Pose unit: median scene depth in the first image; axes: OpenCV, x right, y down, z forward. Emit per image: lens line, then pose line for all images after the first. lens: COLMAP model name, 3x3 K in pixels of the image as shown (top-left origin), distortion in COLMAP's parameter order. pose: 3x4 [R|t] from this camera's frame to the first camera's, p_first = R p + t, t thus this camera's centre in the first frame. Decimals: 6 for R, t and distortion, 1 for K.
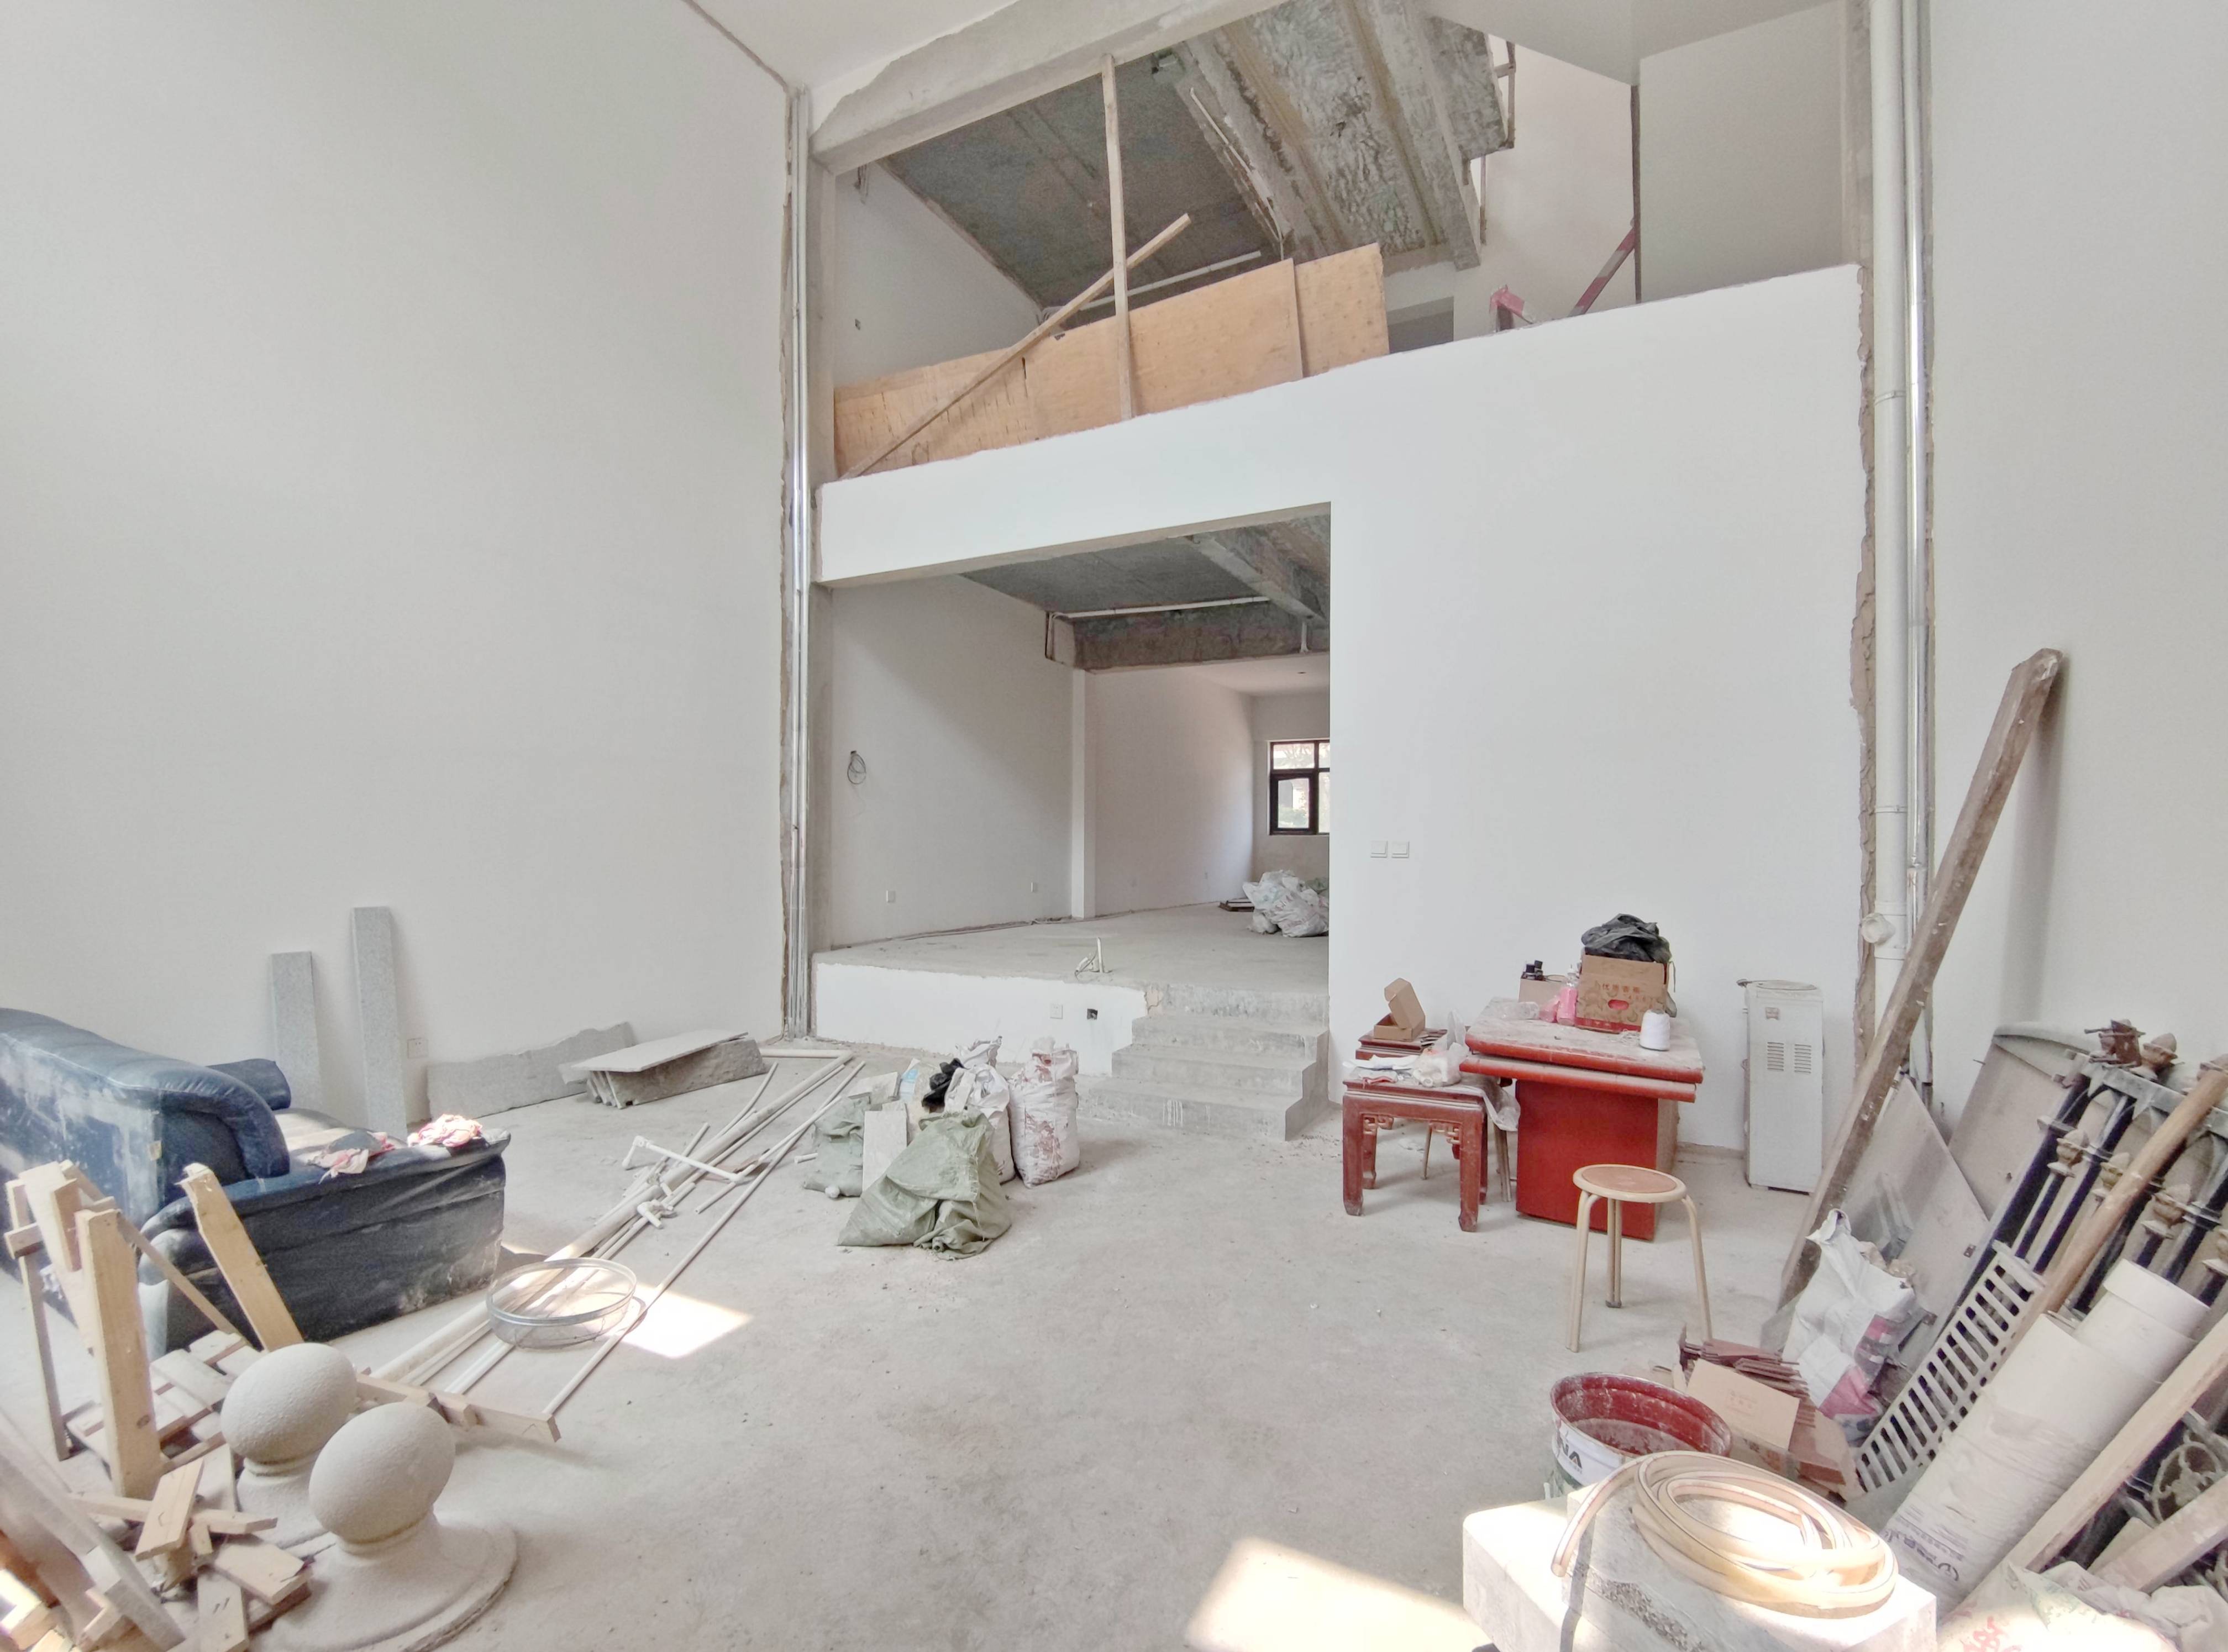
lens RADIAL K [[1019.6, 0, 1109.0], [0, 1019.6, 830.9], [0, 0, 1]] dist [-0.003341, -0.000049]
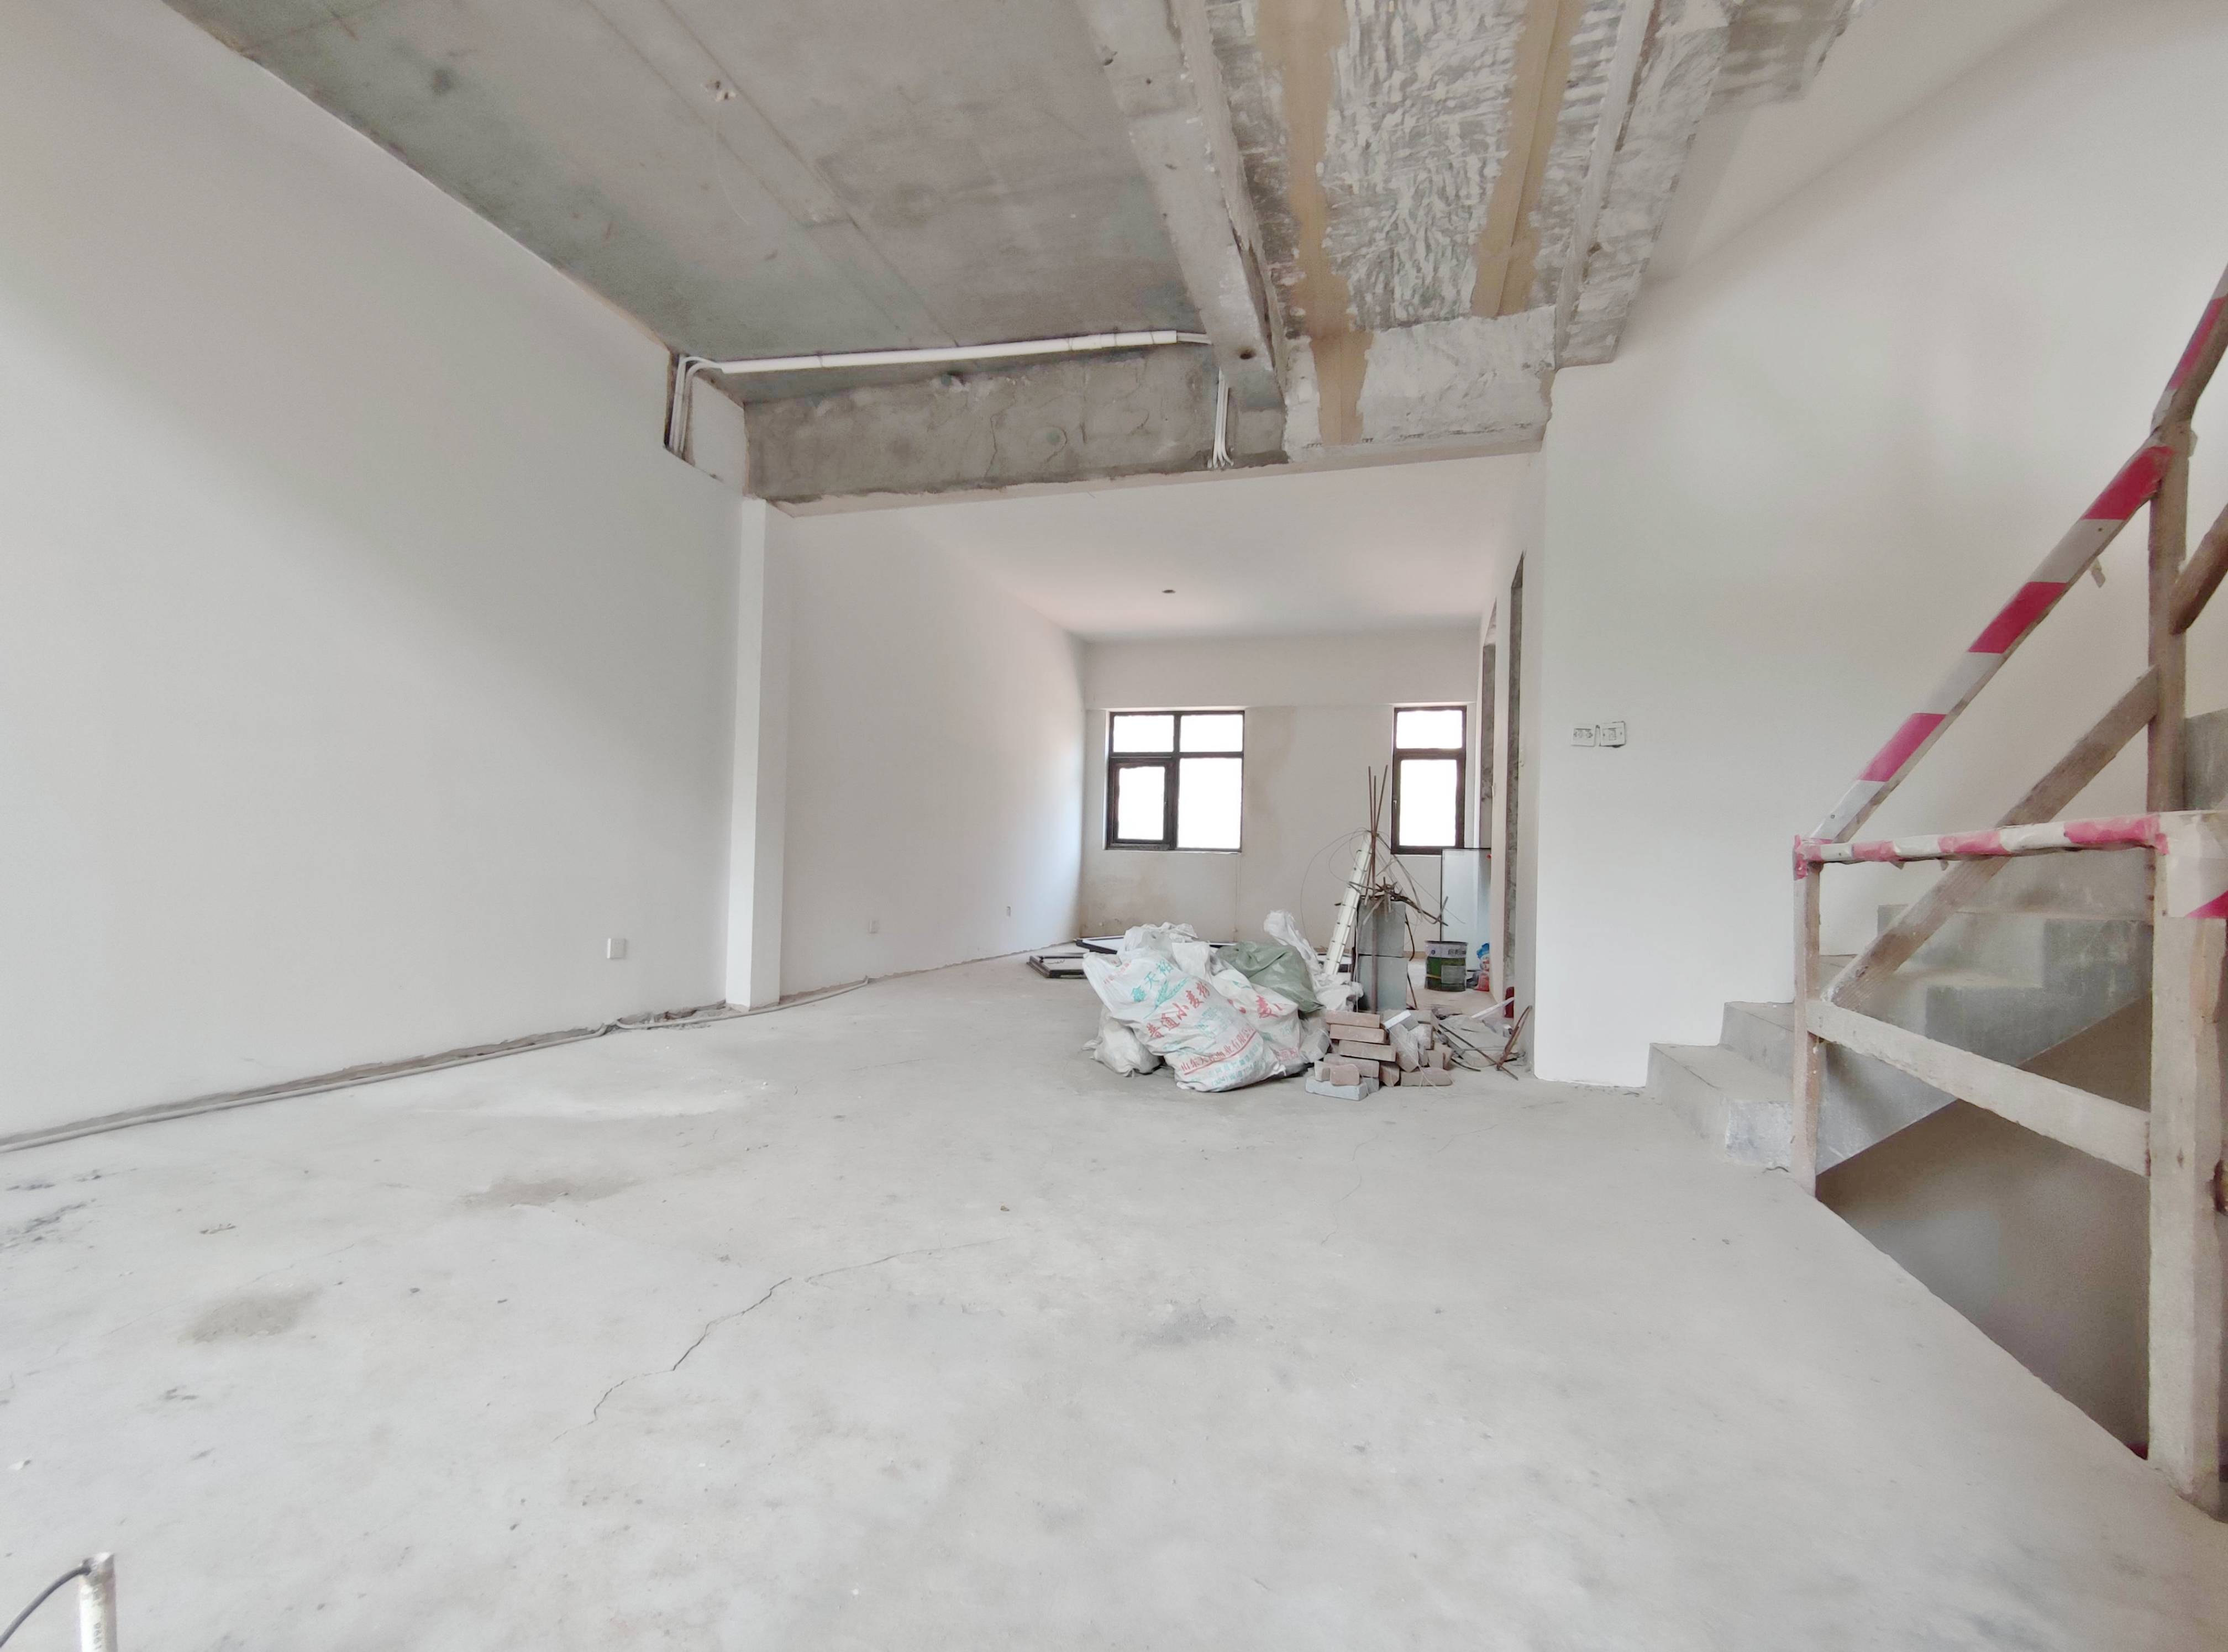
lens RADIAL K [[1019.6, 0, 1116.6], [0, 1019.6, 829.5], [0, 0, 1]] dist [-0.003341, -0.000049]
pose [[0.981402, 0.028193, 0.189880, 0.052500], [-0.025049, 0.999507, -0.018939, 0.005369], [-0.190320, 0.013831, 0.981625, 0.483012]]
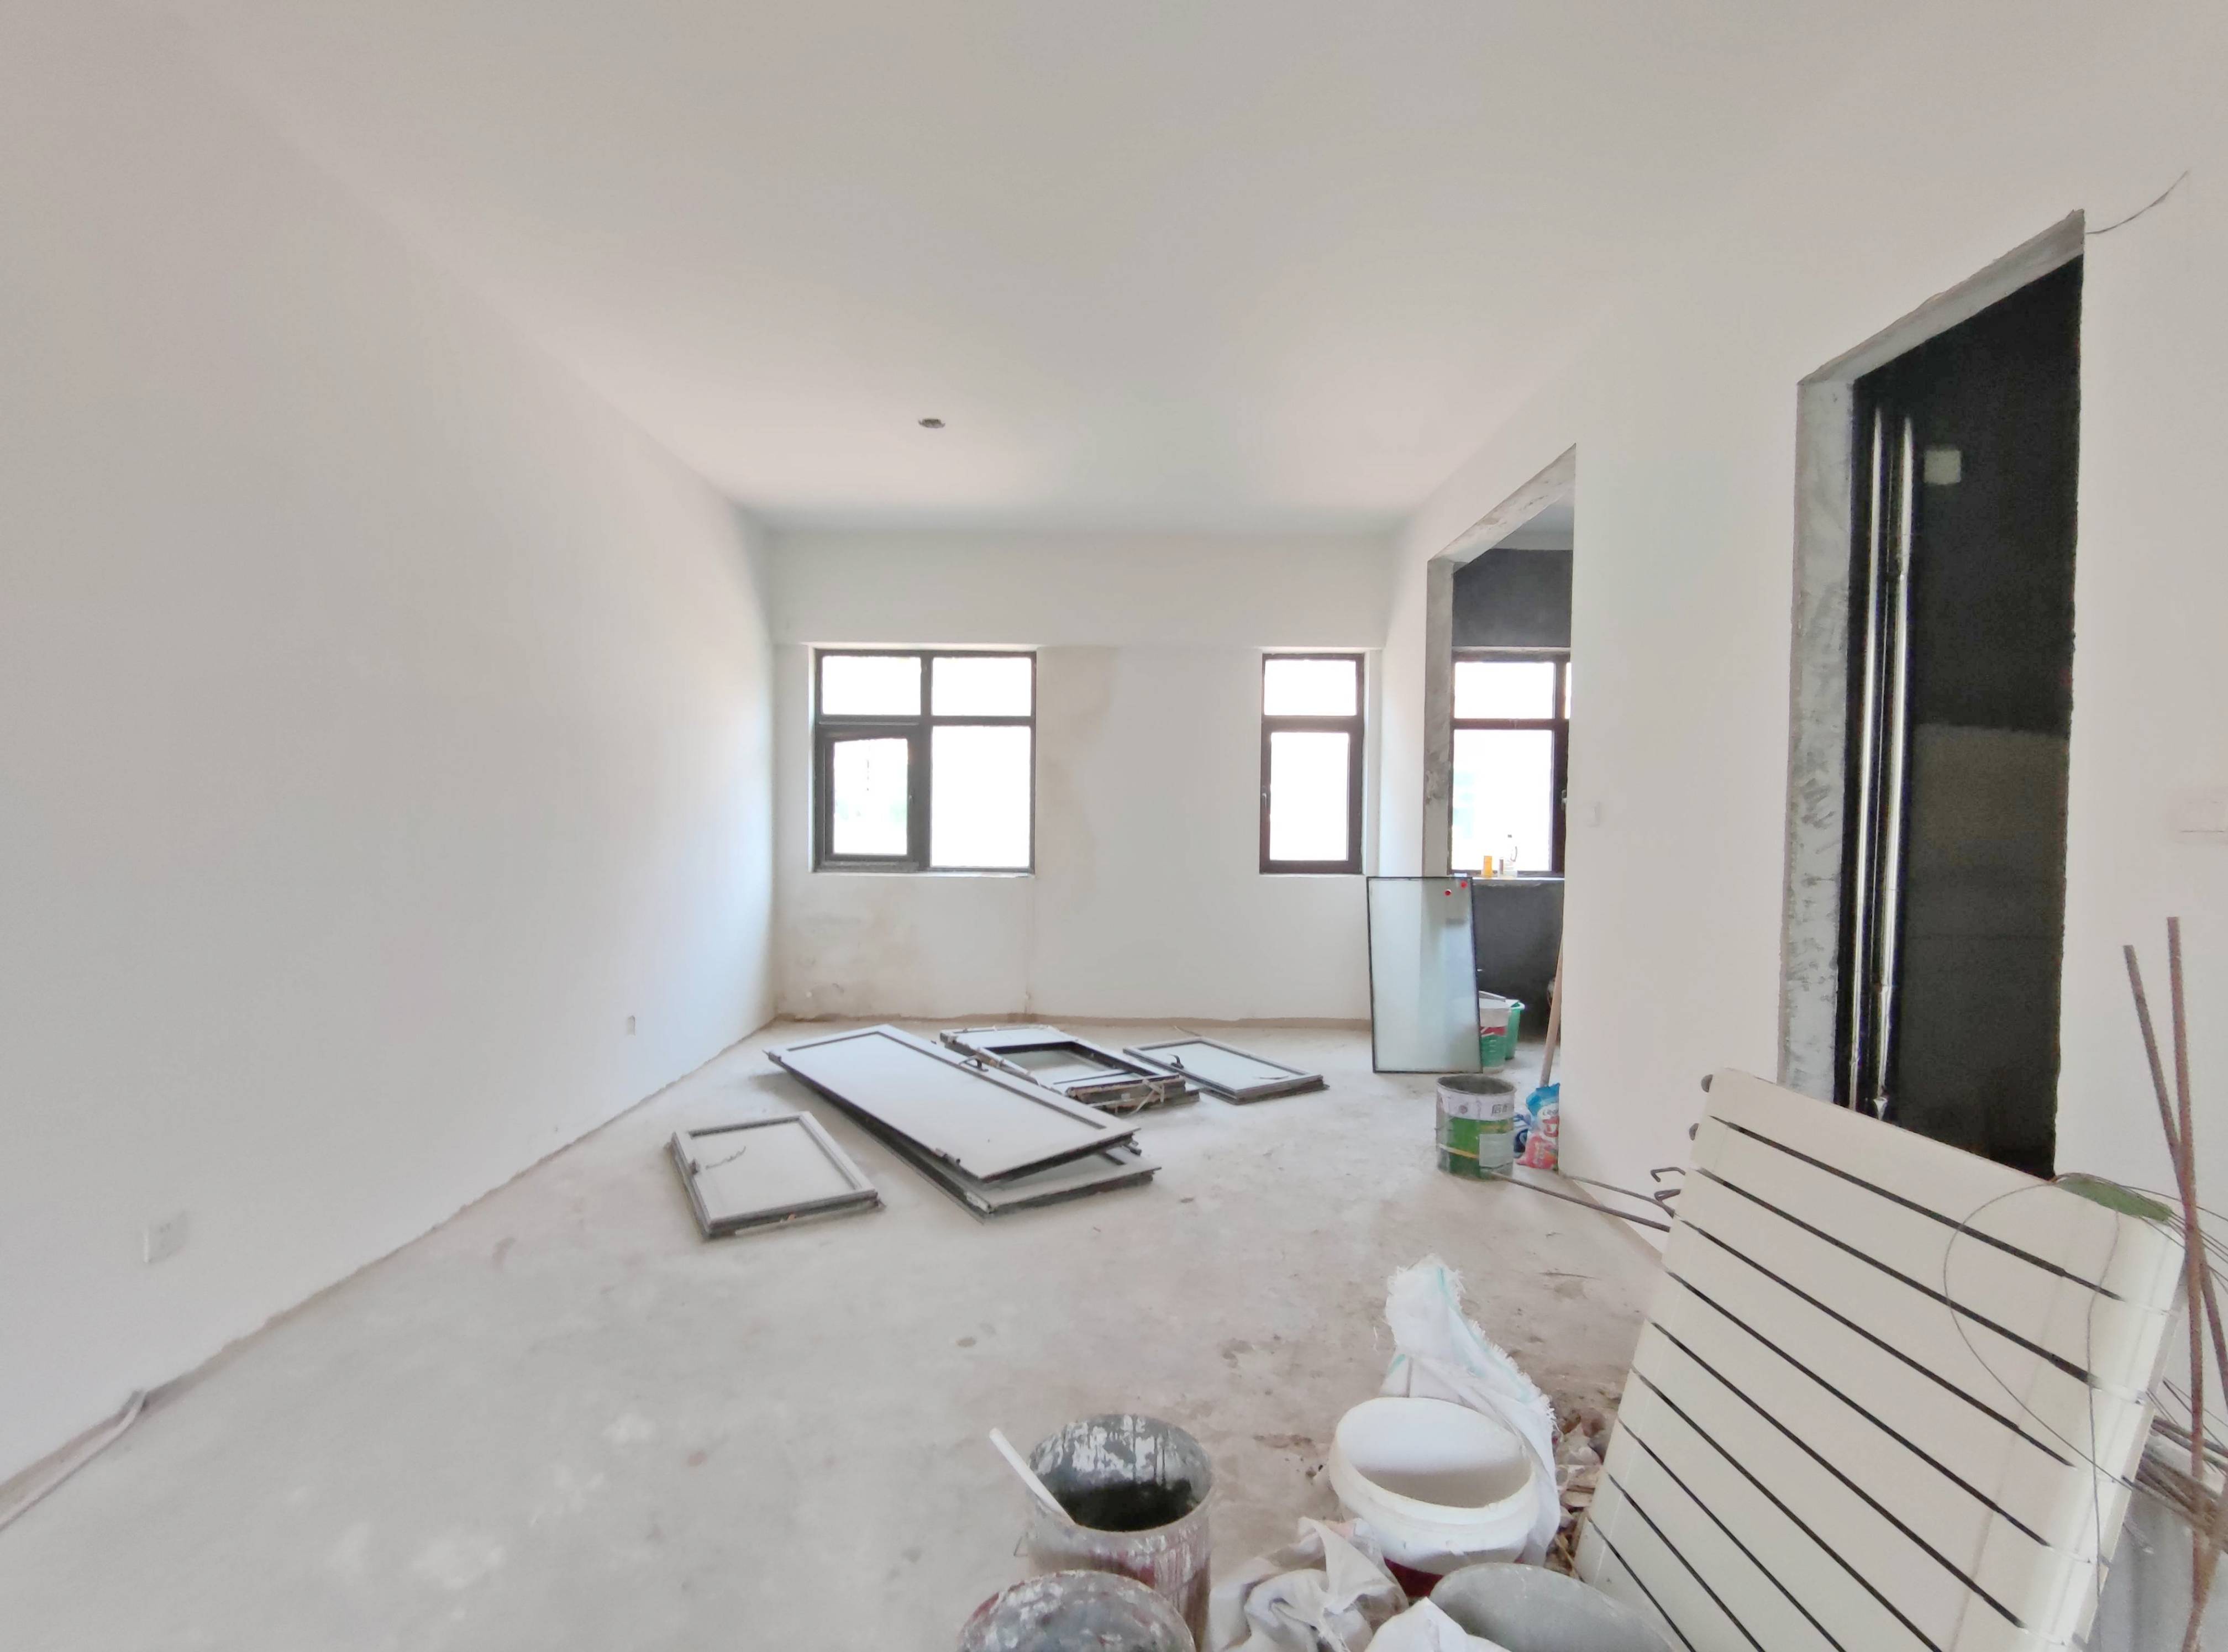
lens RADIAL K [[1019.6, 0, 1112.3], [0, 1019.6, 835.3], [0, 0, 1]] dist [-0.003341, -0.000049]
pose [[0.886677, -0.007224, 0.462333, 0.104929], [-0.010527, 0.999303, 0.035803, -0.038600], [-0.462270, -0.036613, 0.885983, 0.820743]]
